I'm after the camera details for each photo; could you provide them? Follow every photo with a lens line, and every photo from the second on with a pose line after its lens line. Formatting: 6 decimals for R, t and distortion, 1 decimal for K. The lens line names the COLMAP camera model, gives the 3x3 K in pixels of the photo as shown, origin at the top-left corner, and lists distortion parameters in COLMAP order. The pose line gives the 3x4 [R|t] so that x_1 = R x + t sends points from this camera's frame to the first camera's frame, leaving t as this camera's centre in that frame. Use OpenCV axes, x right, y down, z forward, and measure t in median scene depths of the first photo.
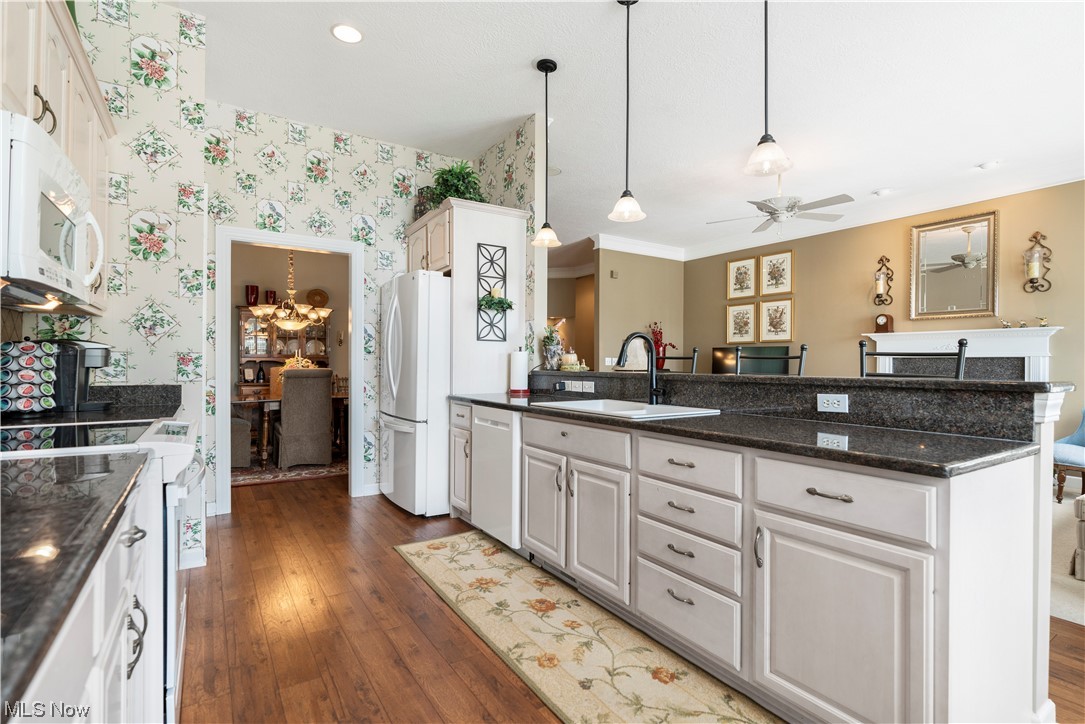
lens RADIAL K [[518.8, 0, 542.5], [0, 518.8, 362.0], [0, 0, 1]] dist [-0.000090, 0.000740]
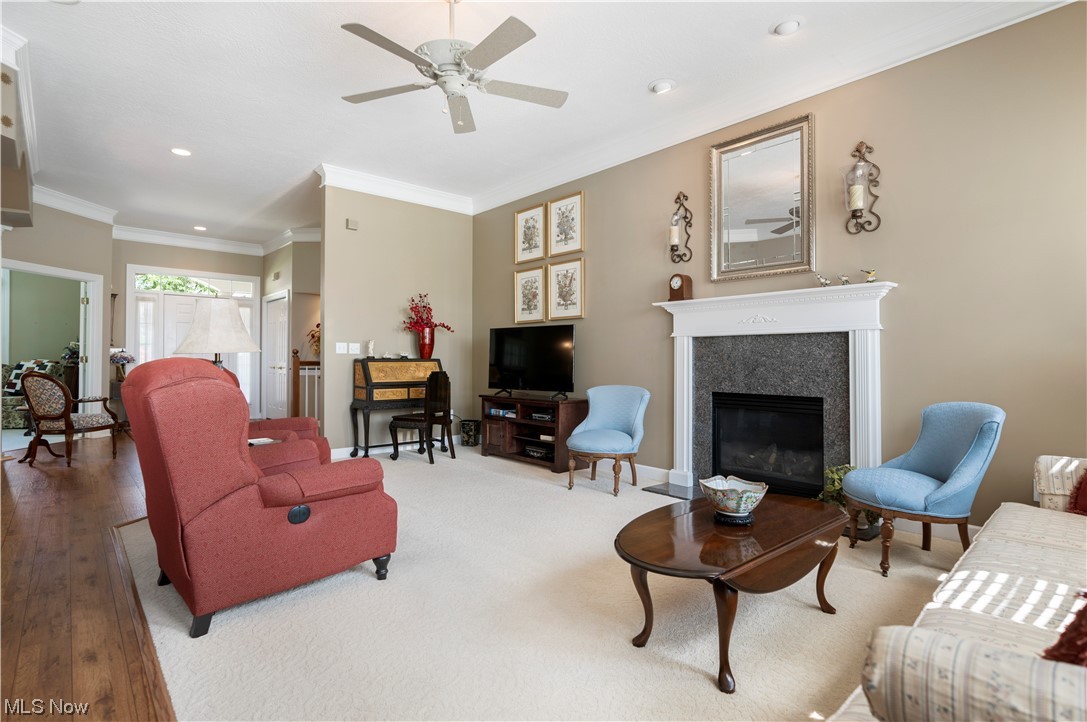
lens RADIAL K [[538.5, 0, 541.3], [0, 538.5, 349.0], [0, 0, 1]] dist [-0.002547, -0.000010]
pose [[0.988840, -0.004739, 0.148906, 0.310300], [0.007423, 0.999820, -0.017471, 0.015734], [-0.148796, 0.018382, 0.988697, 0.269286]]
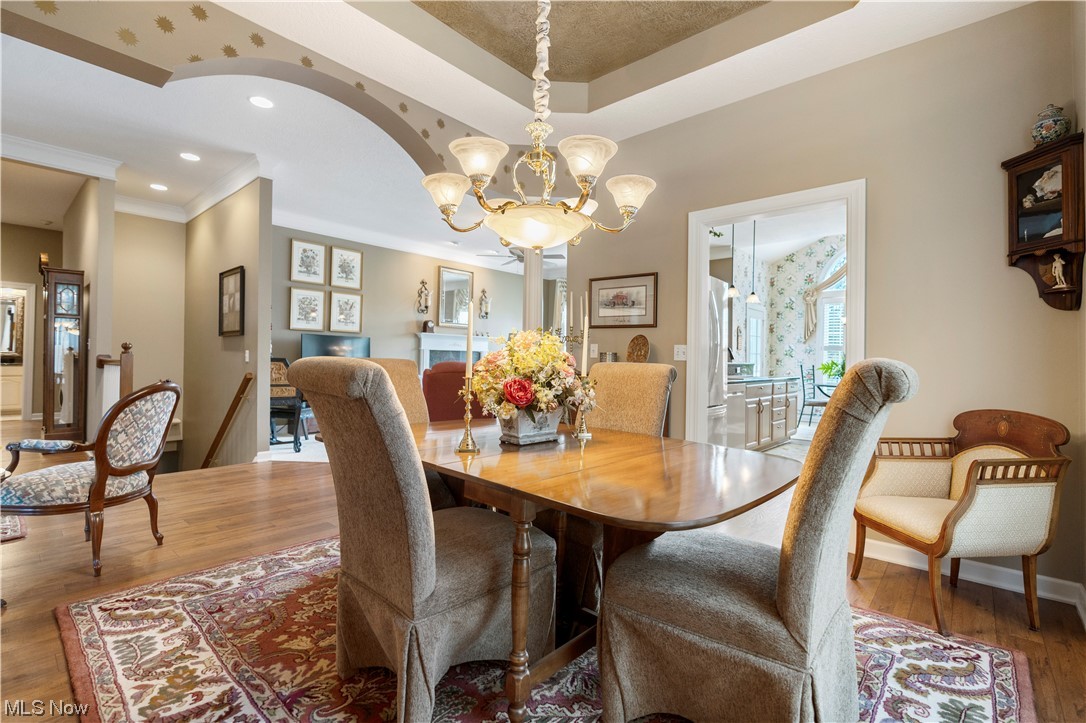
lens RADIAL K [[501.1, 0, 543.0], [0, 501.1, 361.5], [0, 0, 1]] dist [-0.000225, -0.000082]
pose [[-0.267739, -0.017182, 0.963338, -0.675736], [-0.023570, 0.999659, 0.011279, 0.001024], [-0.963203, -0.019686, -0.268053, 0.899859]]
